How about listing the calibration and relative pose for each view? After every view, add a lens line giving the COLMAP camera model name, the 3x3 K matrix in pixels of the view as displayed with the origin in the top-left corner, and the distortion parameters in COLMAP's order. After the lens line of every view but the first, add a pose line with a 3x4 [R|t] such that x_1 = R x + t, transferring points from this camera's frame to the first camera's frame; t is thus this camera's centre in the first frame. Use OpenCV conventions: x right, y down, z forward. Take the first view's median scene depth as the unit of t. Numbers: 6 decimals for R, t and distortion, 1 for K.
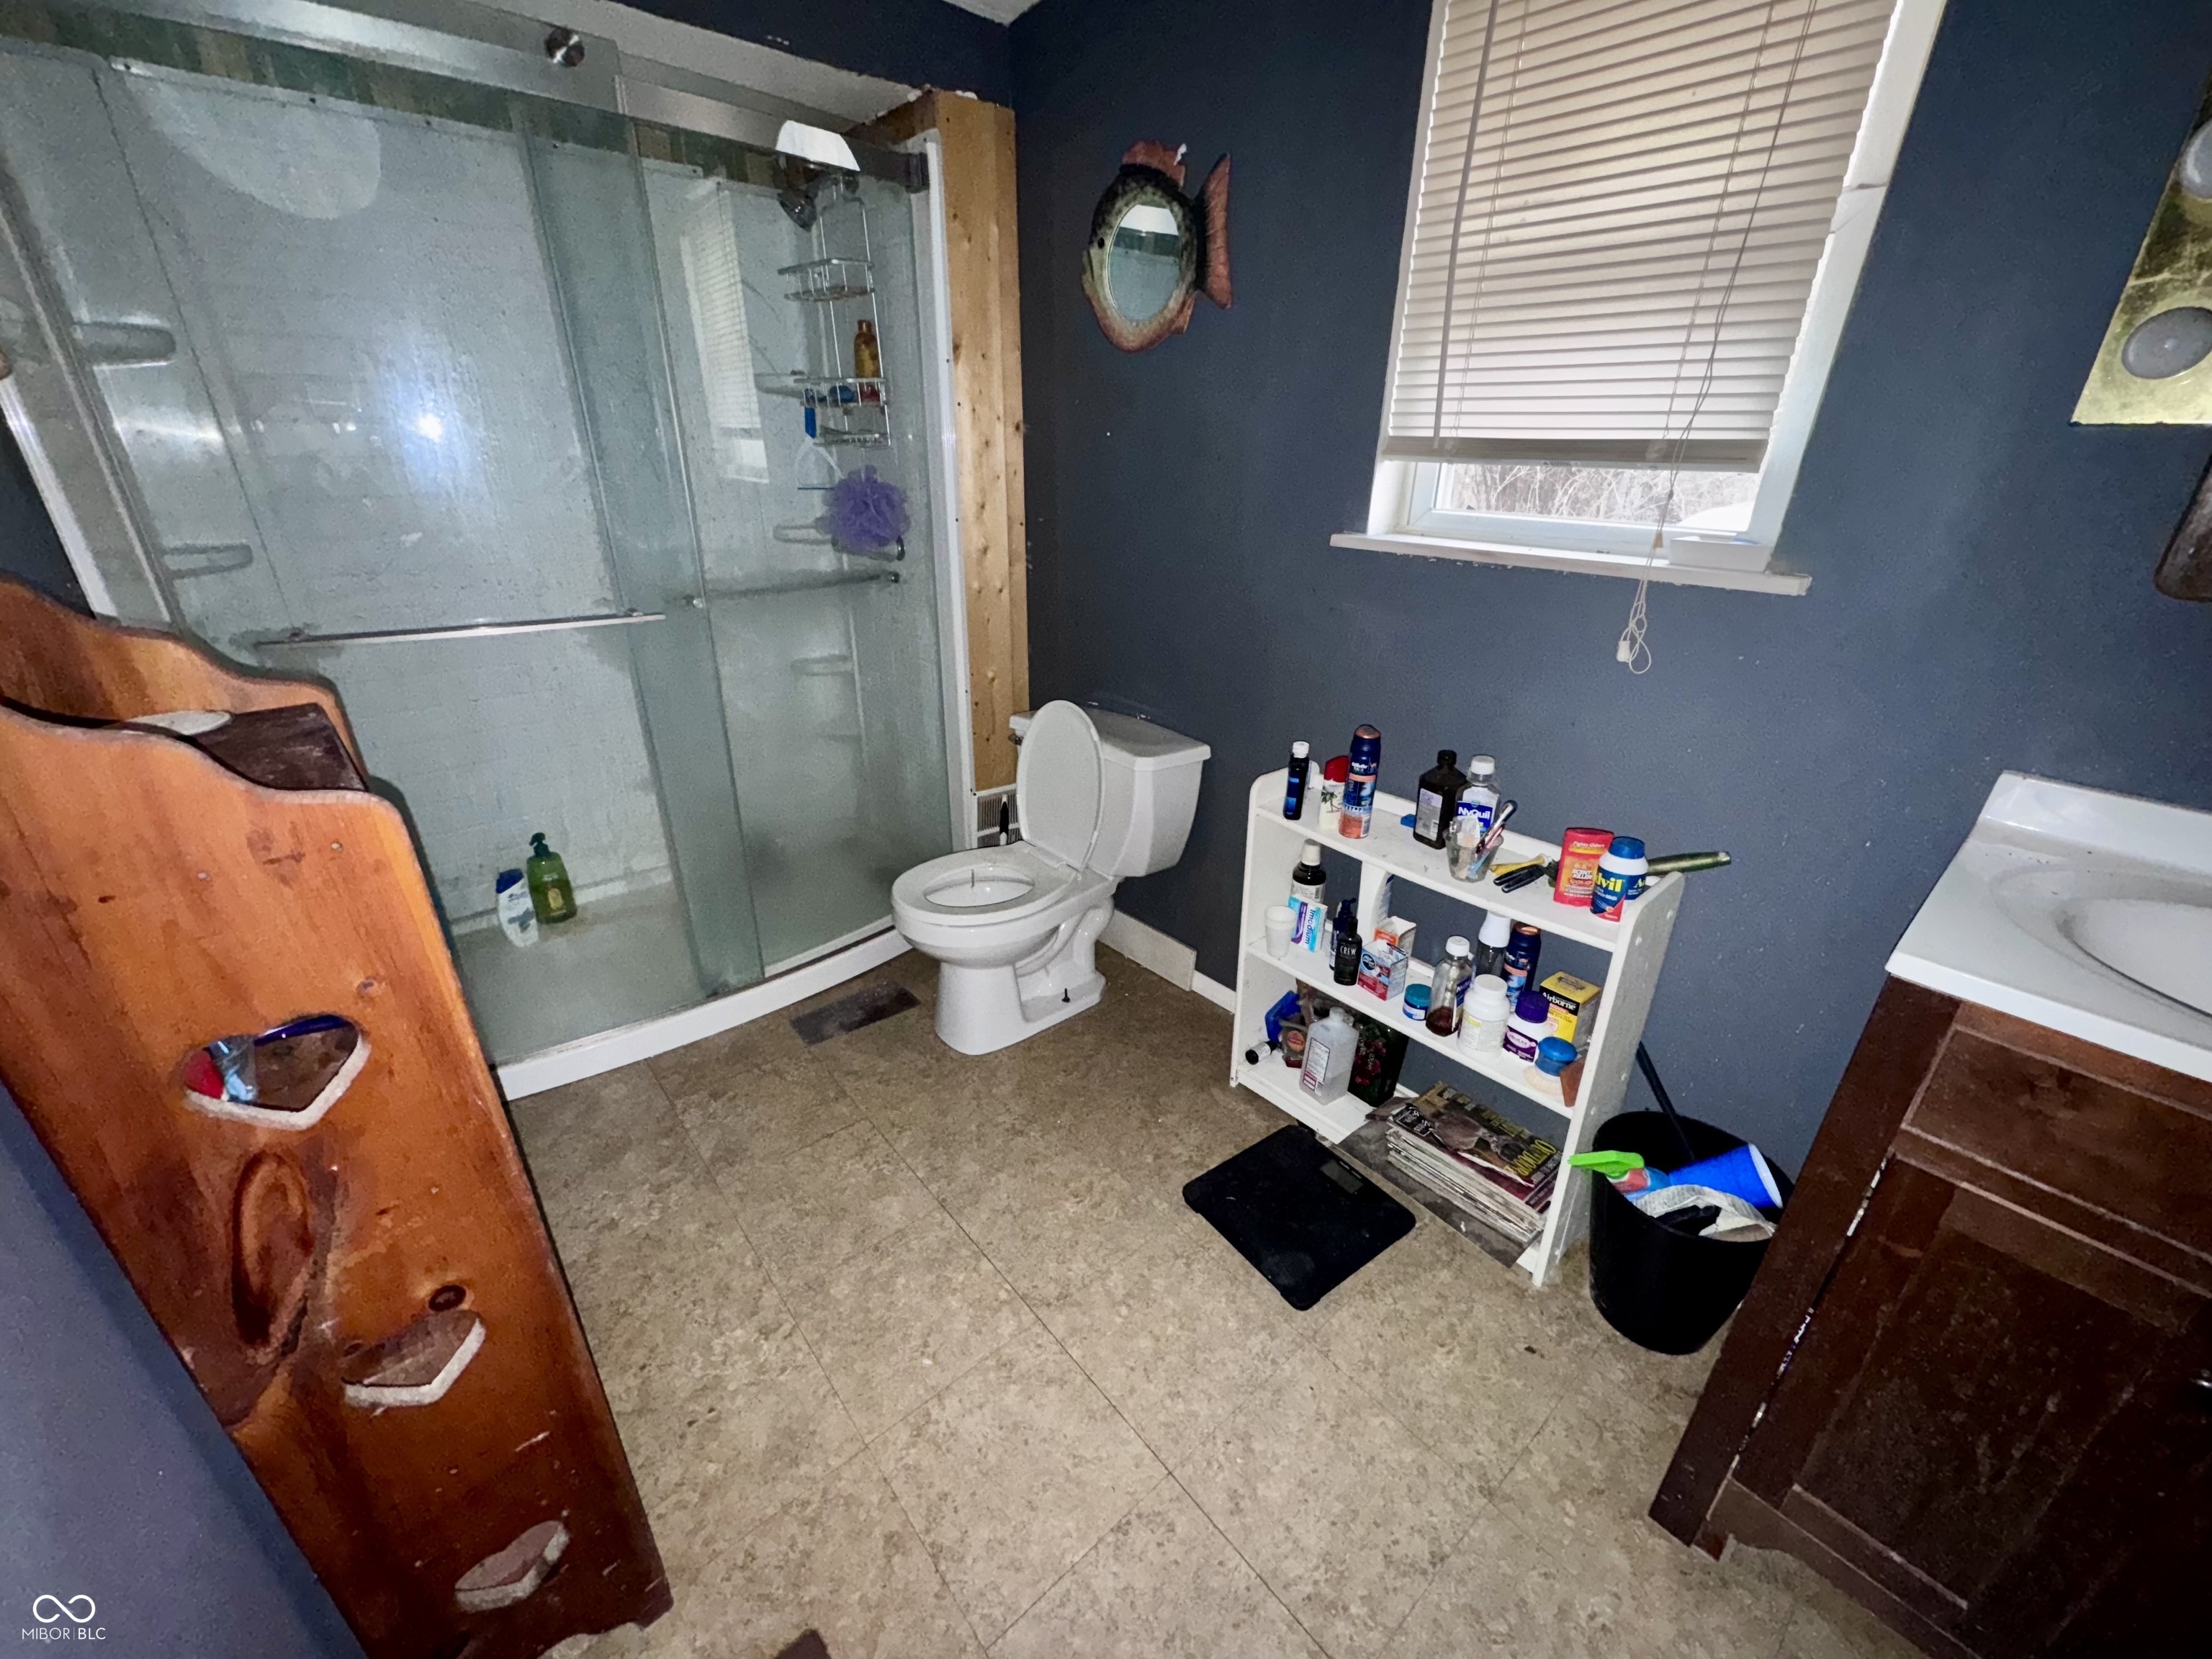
lens RADIAL K [[885.4, 0, 1106.0], [0, 885.4, 829.5], [0, 0, 1]] dist [-0.000362, -0.000134]
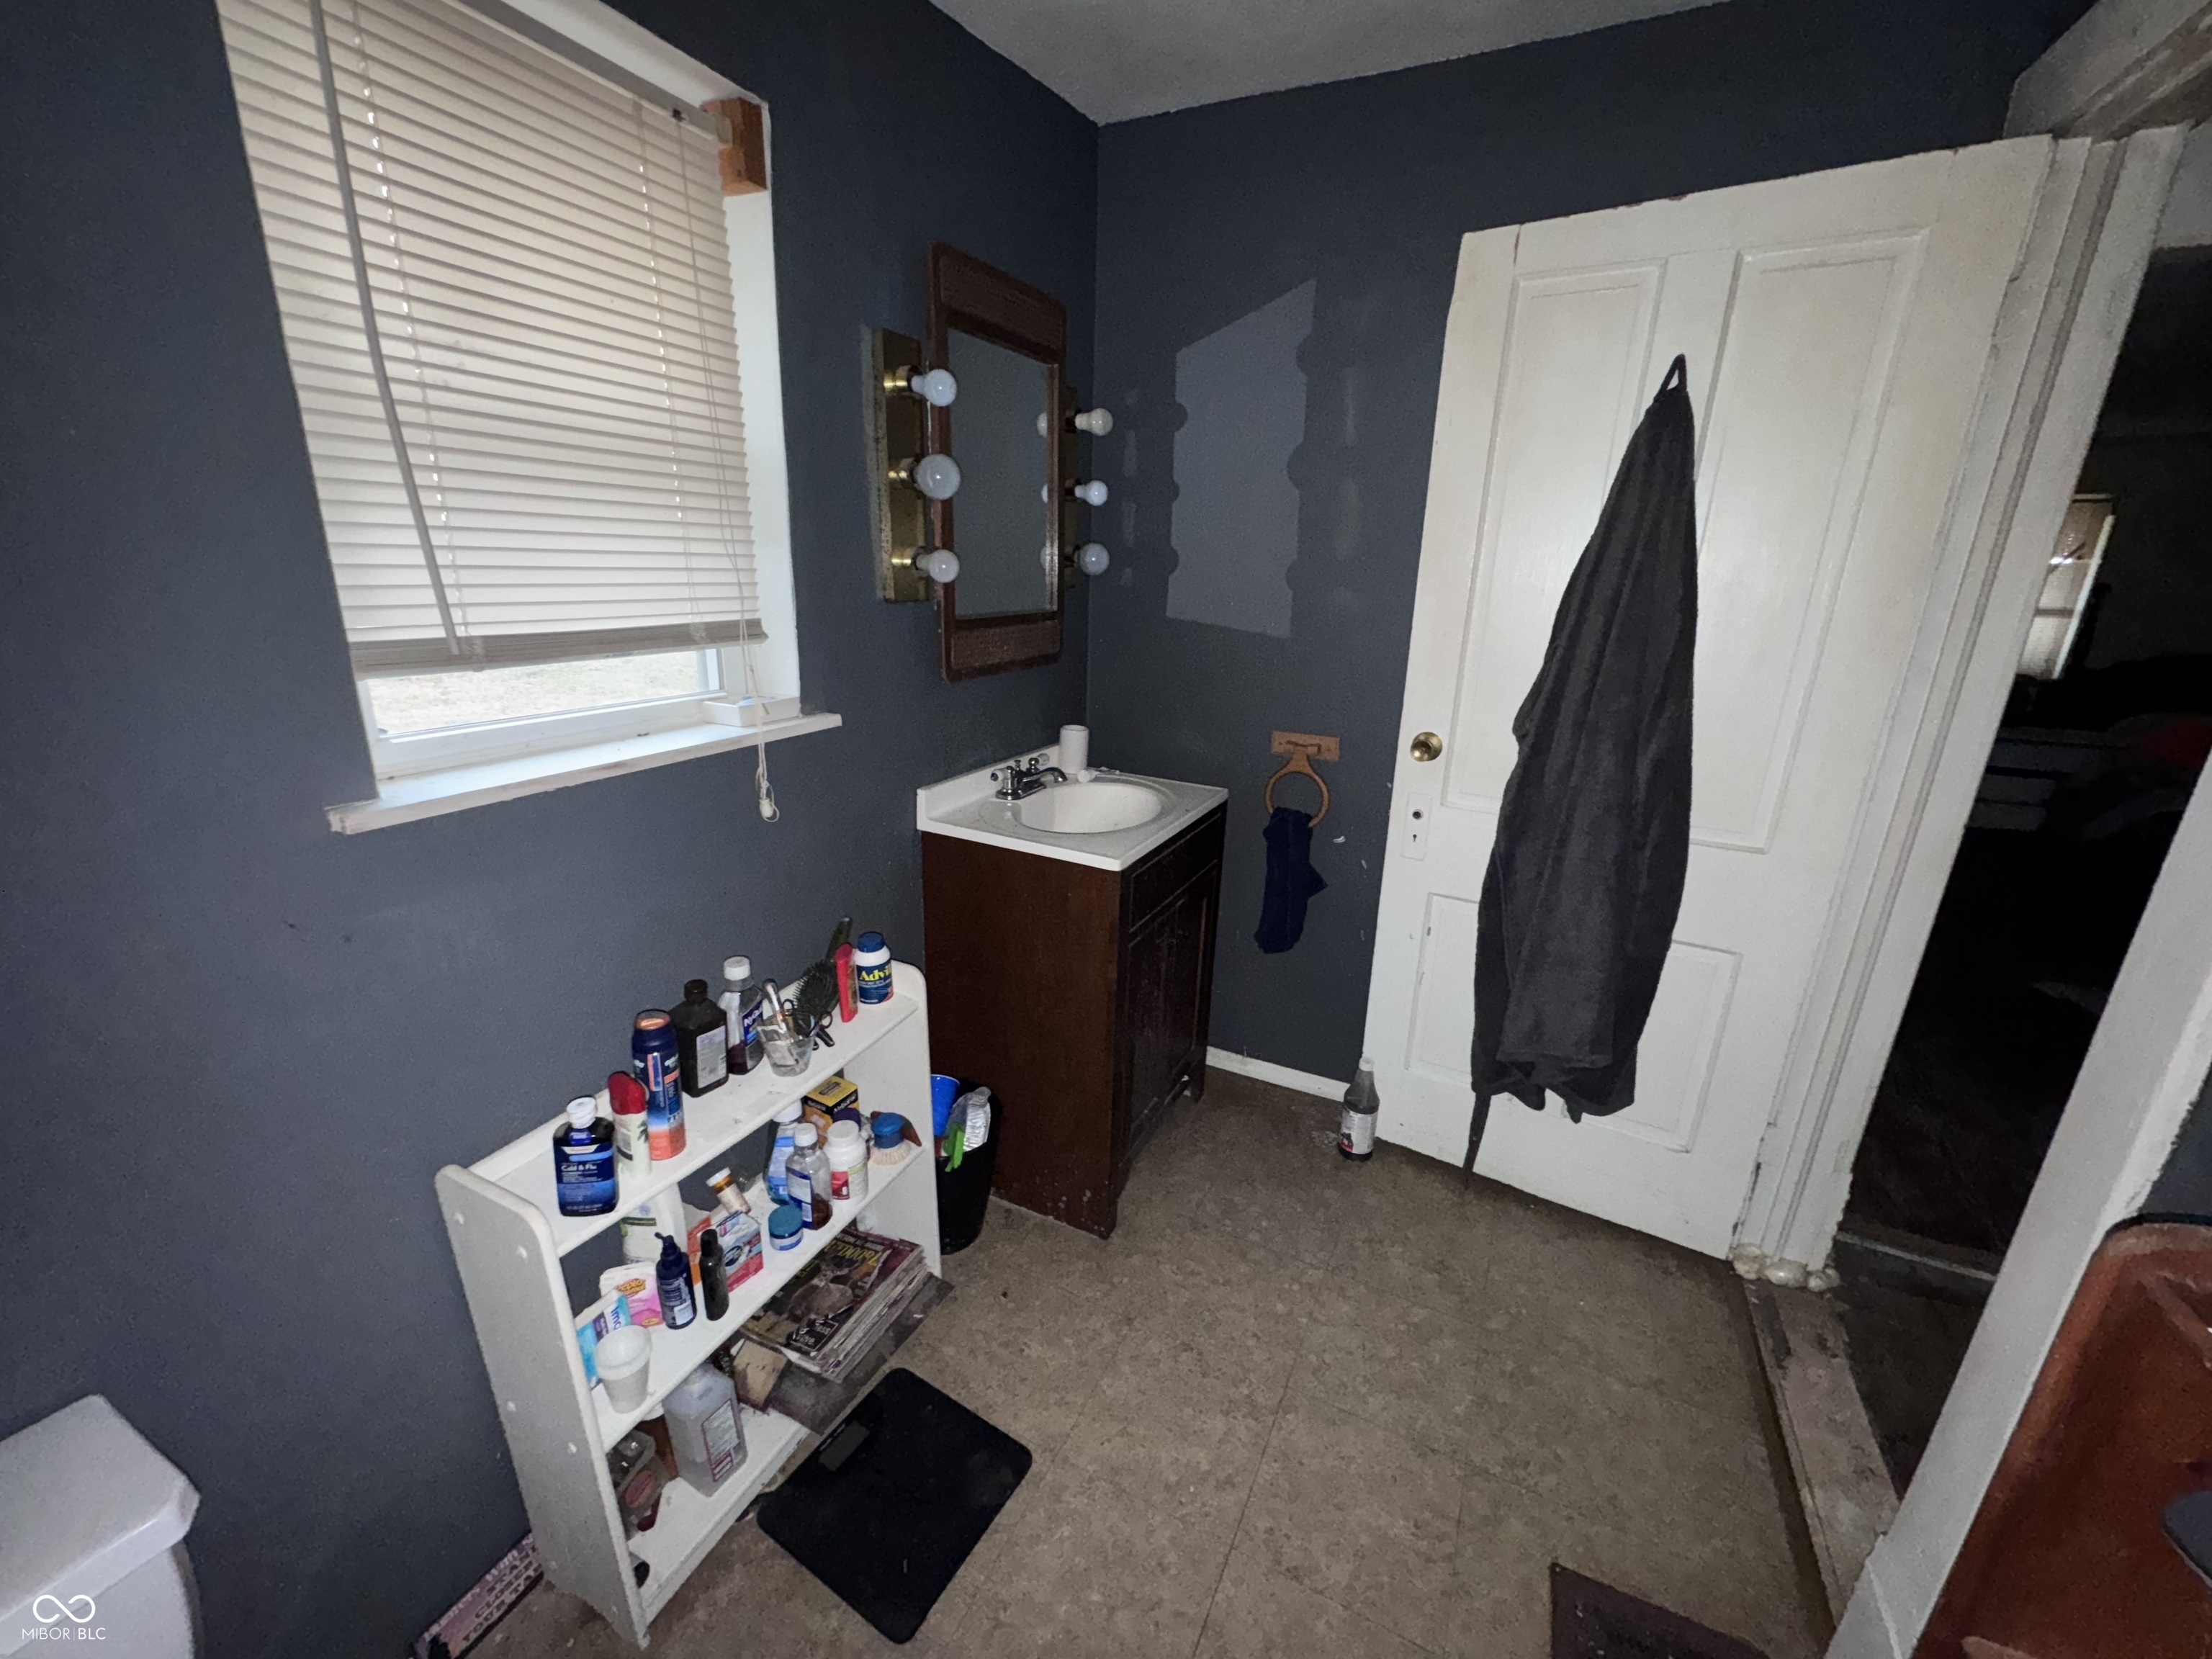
lens RADIAL K [[885.4, 0, 1106.0], [0, 885.4, 829.5], [0, 0, 1]] dist [-0.000362, -0.000134]
pose [[-0.390570, -0.285268, 0.875258, -0.472136], [0.344471, 0.836414, 0.426323, -0.438917], [-0.853695, 0.468010, -0.228412, 0.797081]]
